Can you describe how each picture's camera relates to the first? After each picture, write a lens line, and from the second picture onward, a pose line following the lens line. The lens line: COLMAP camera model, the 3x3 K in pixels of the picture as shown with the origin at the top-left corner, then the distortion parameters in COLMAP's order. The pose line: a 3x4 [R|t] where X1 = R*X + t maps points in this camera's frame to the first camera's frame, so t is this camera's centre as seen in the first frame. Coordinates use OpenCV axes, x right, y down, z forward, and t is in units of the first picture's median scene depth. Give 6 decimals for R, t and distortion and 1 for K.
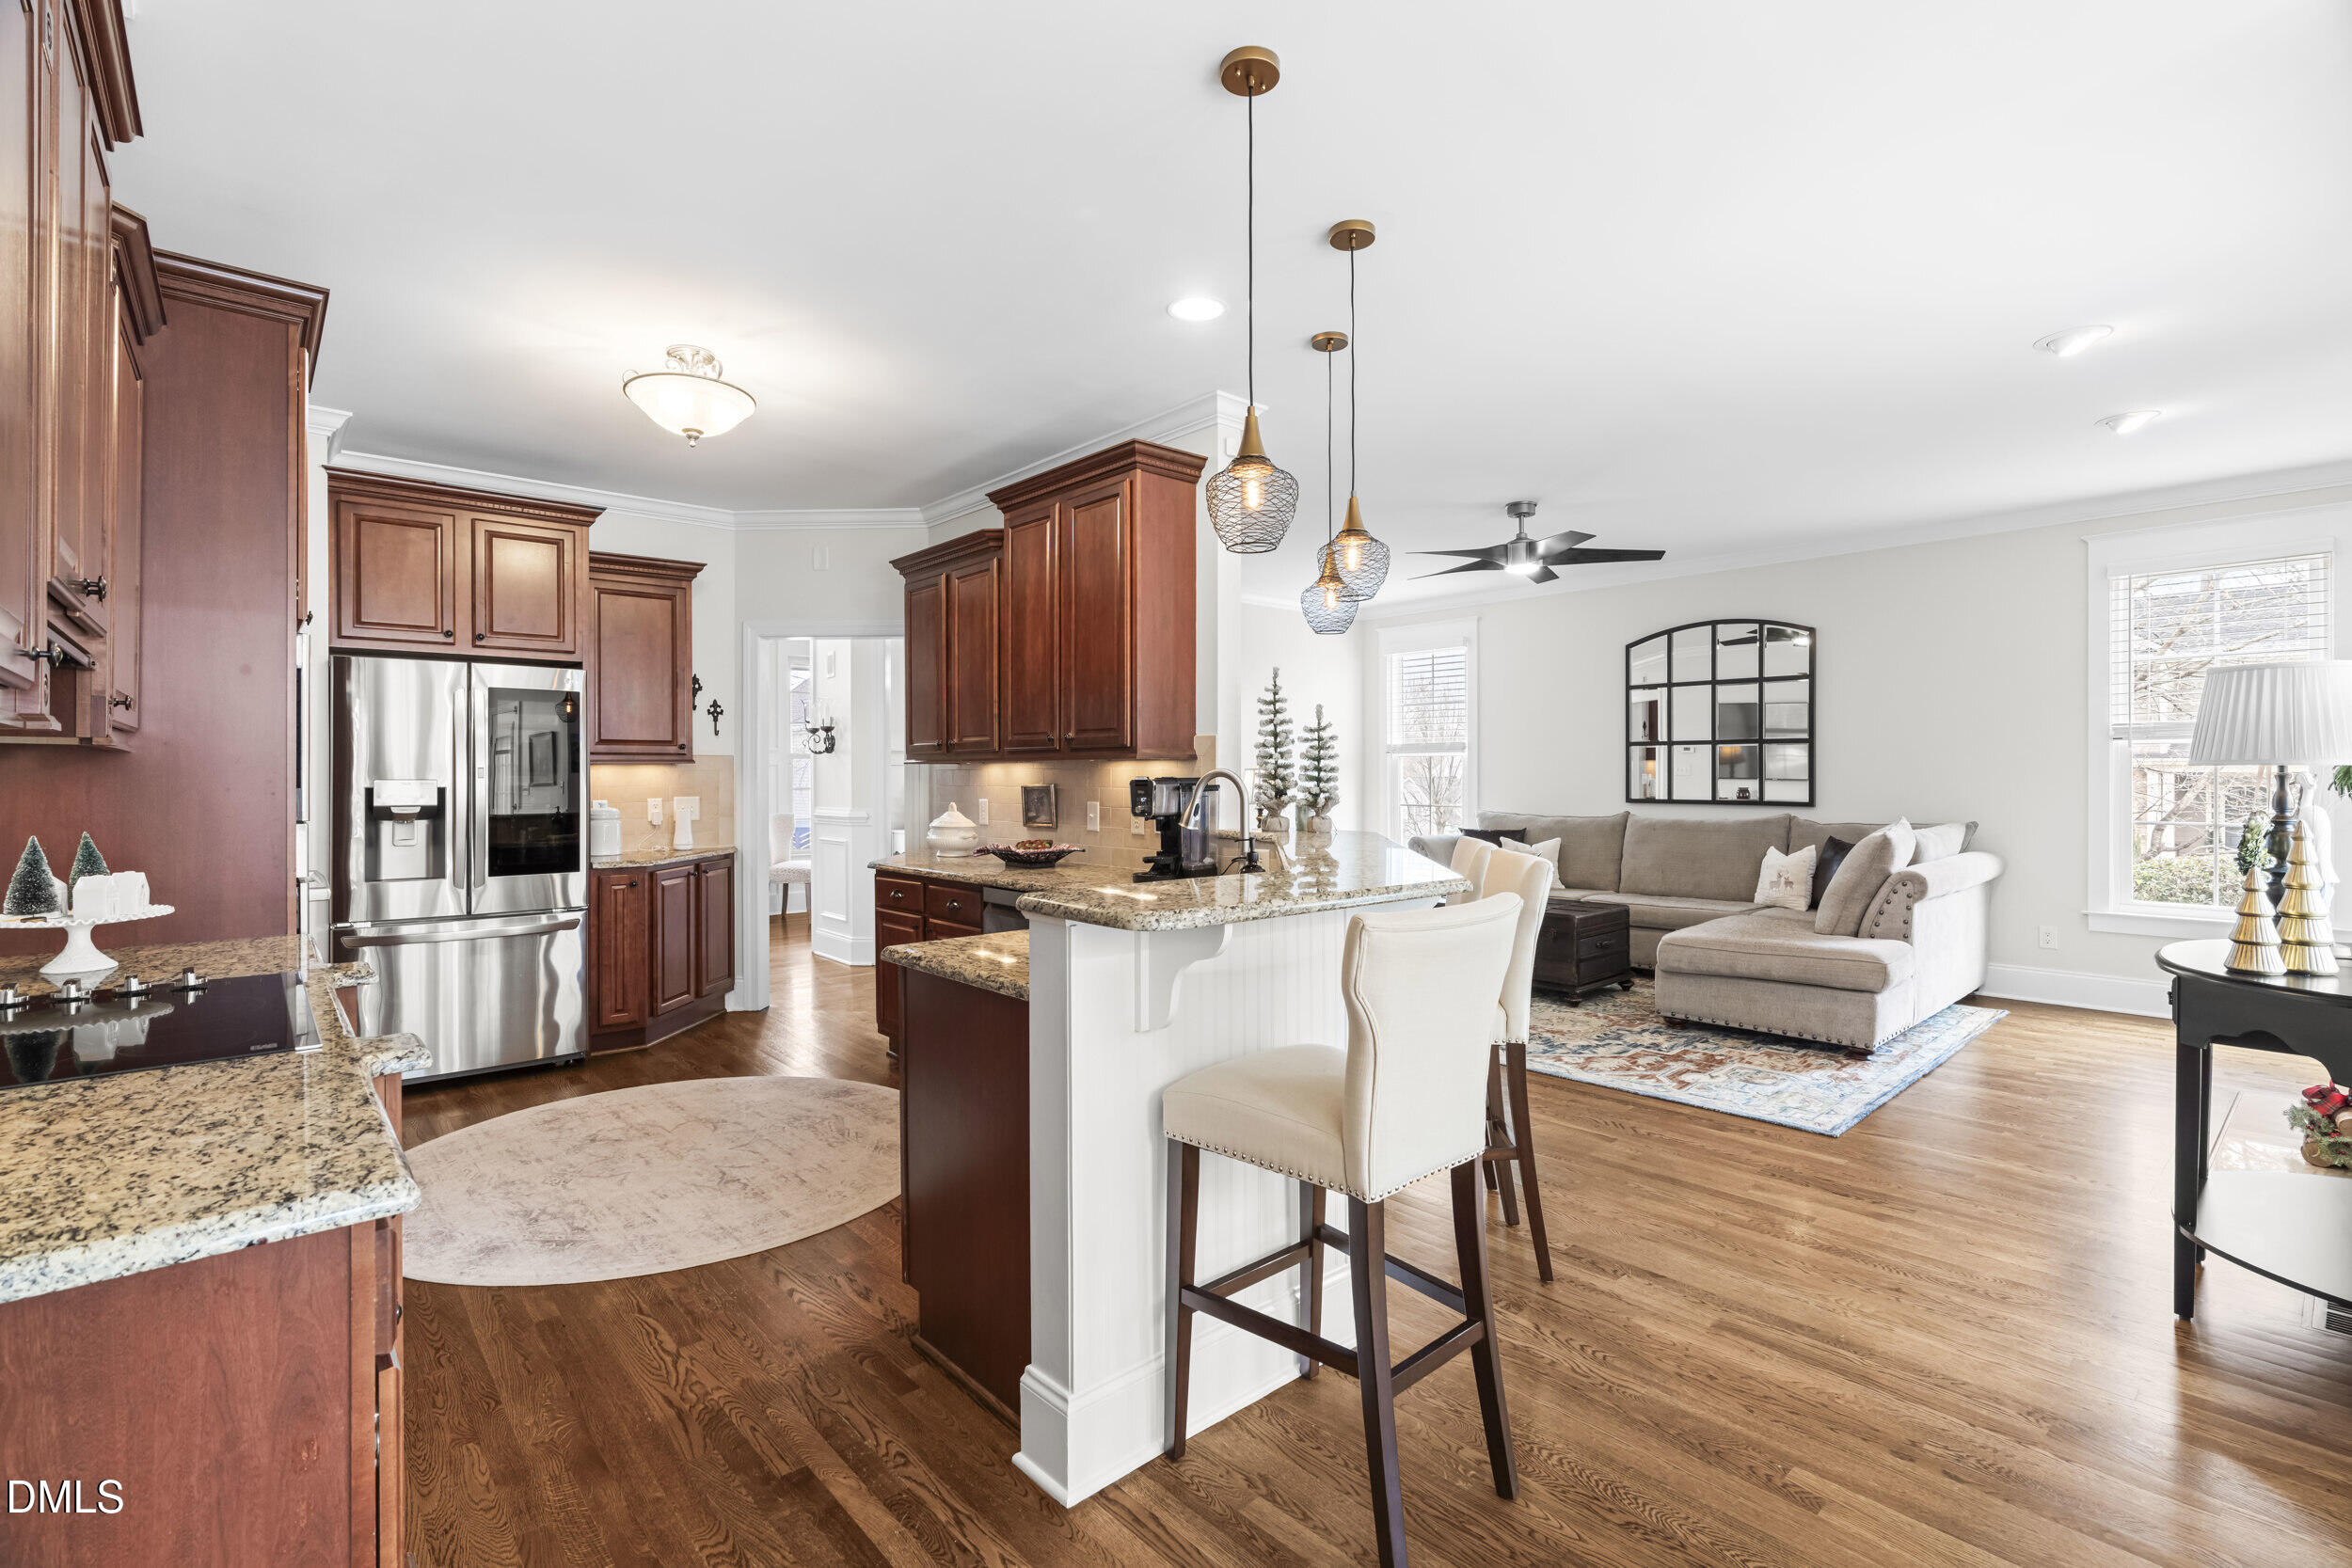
lens RADIAL K [[1044.5, 0, 1169.4], [0, 1044.5, 772.5], [0, 0, 1]] dist [-0.002068, 0.000219]
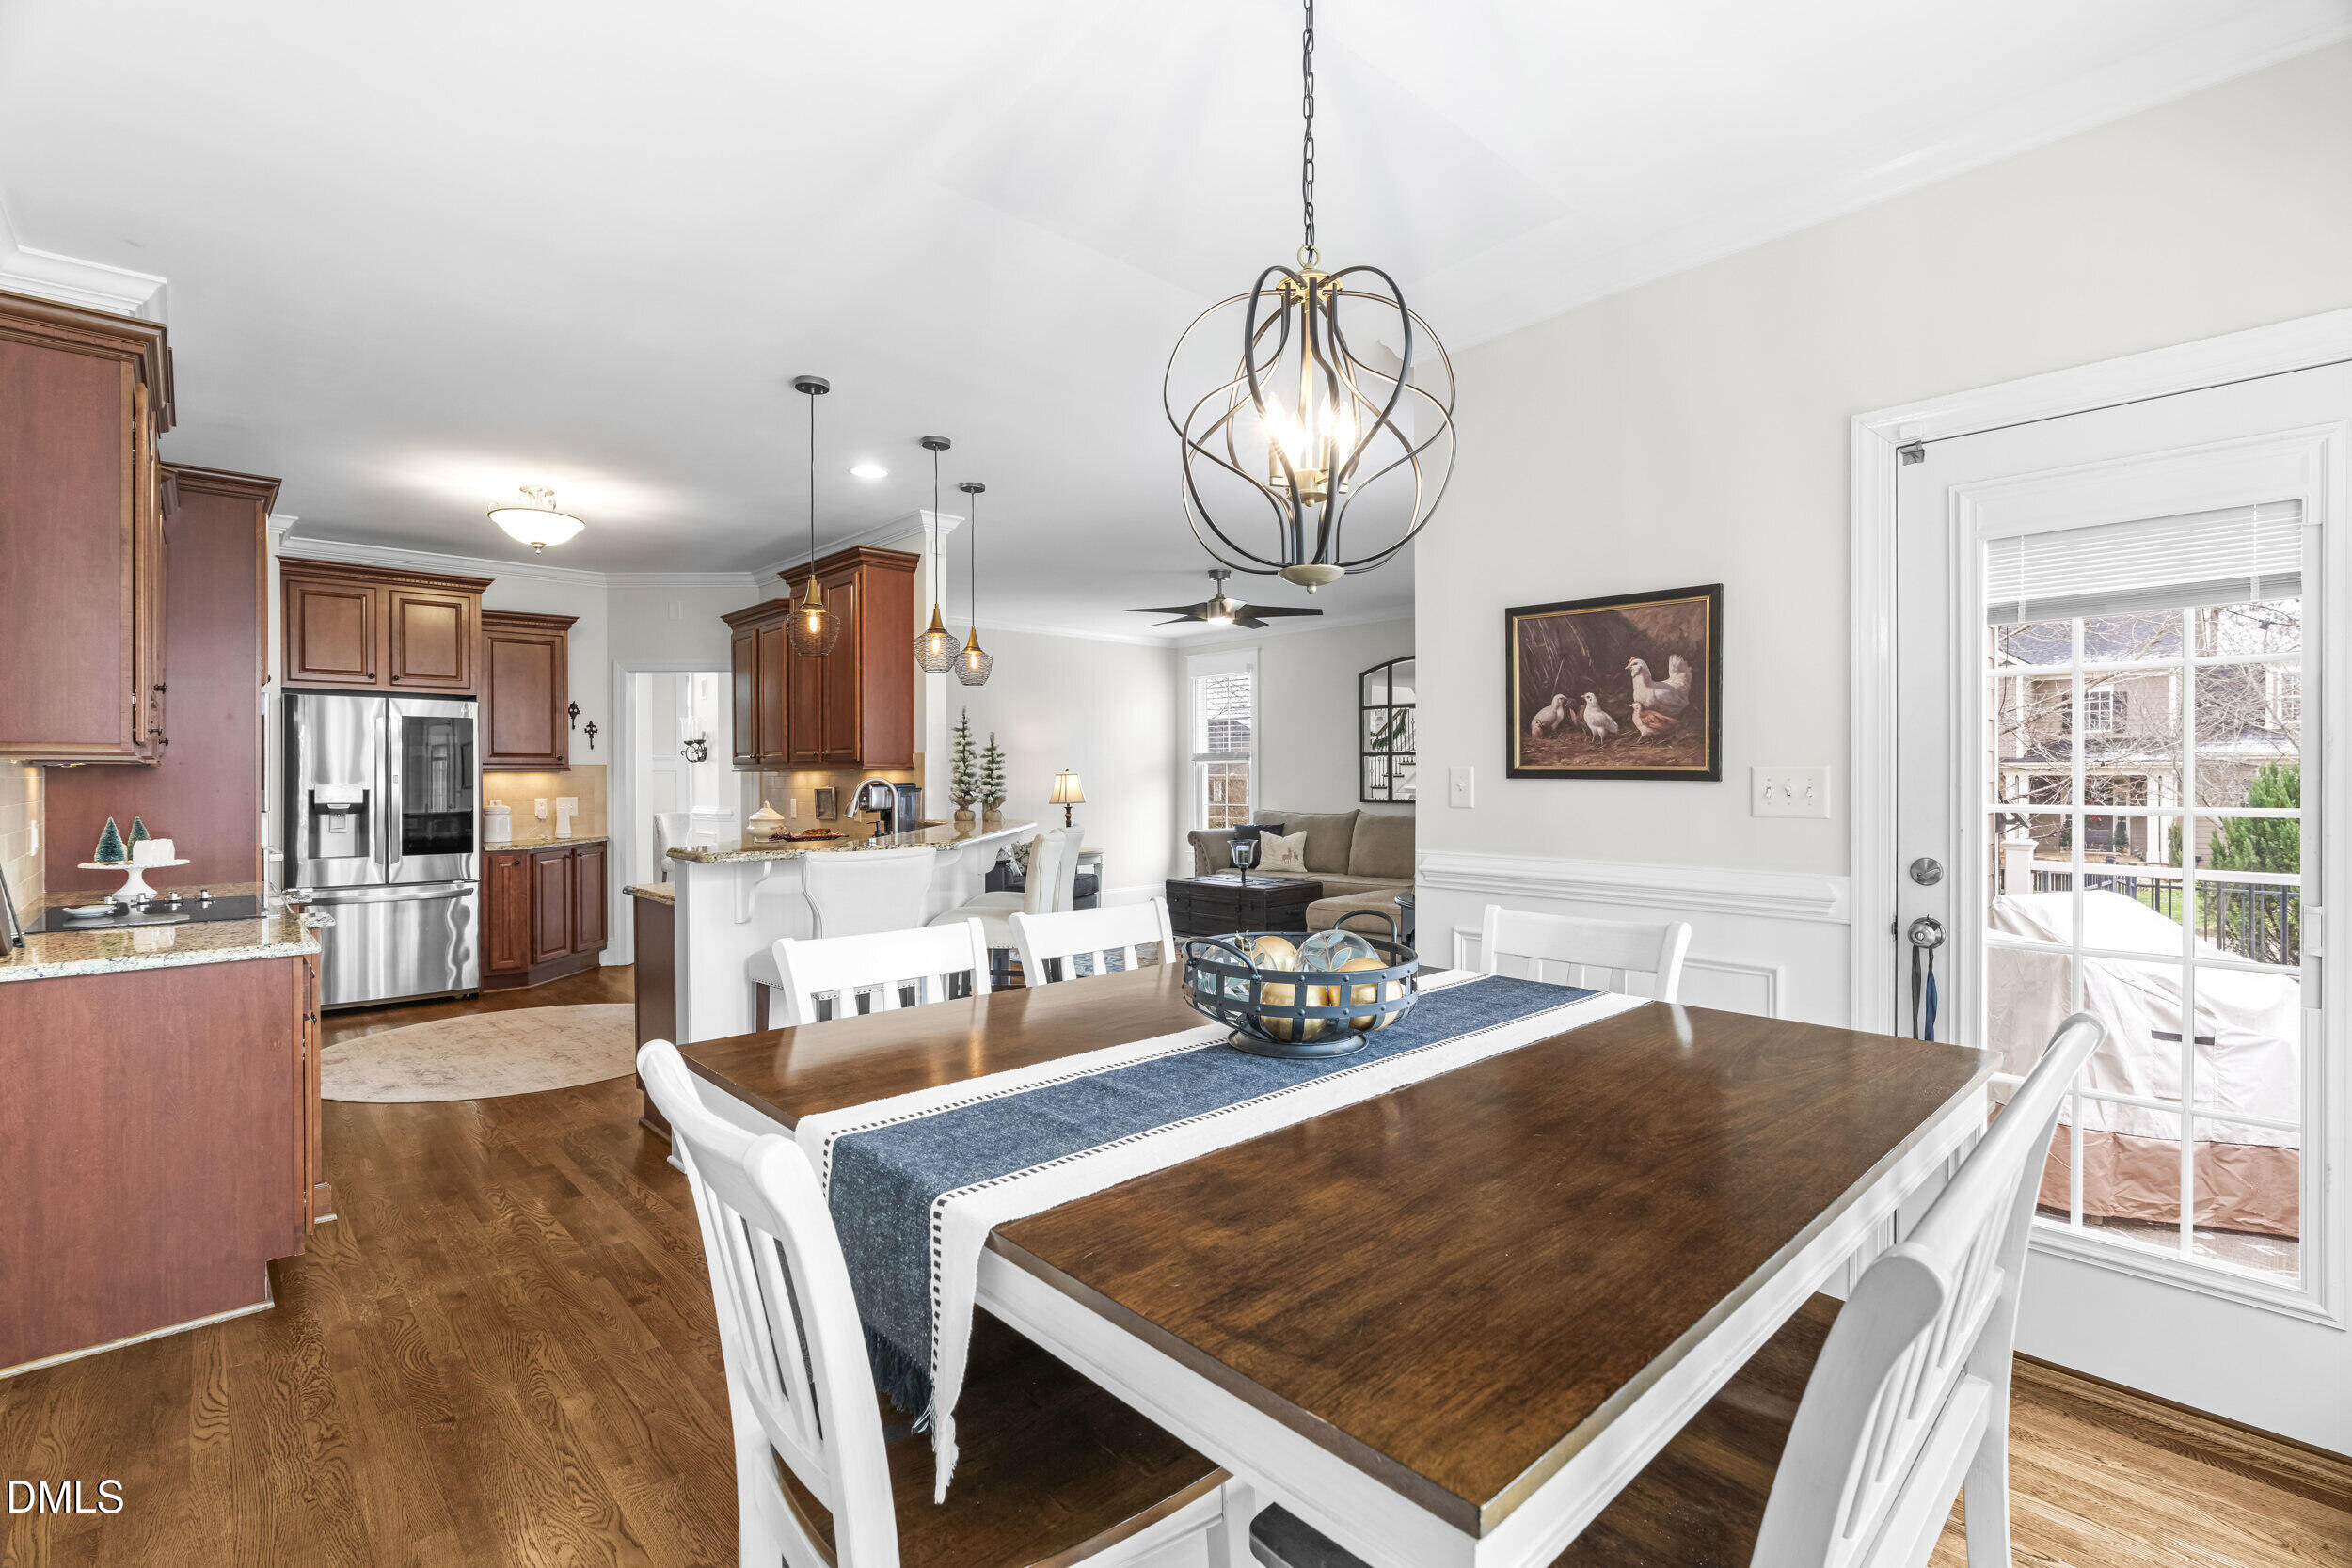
lens RADIAL K [[1061.8, 0, 1175.5], [0, 1061.8, 777.5], [0, 0, 1]] dist [0.001381, 0.000456]
pose [[0.999749, -0.000018, 0.022407, 0.313407], [-0.000036, 0.999997, 0.002405, -0.004959], [-0.022407, -0.002405, 0.999746, -0.392781]]
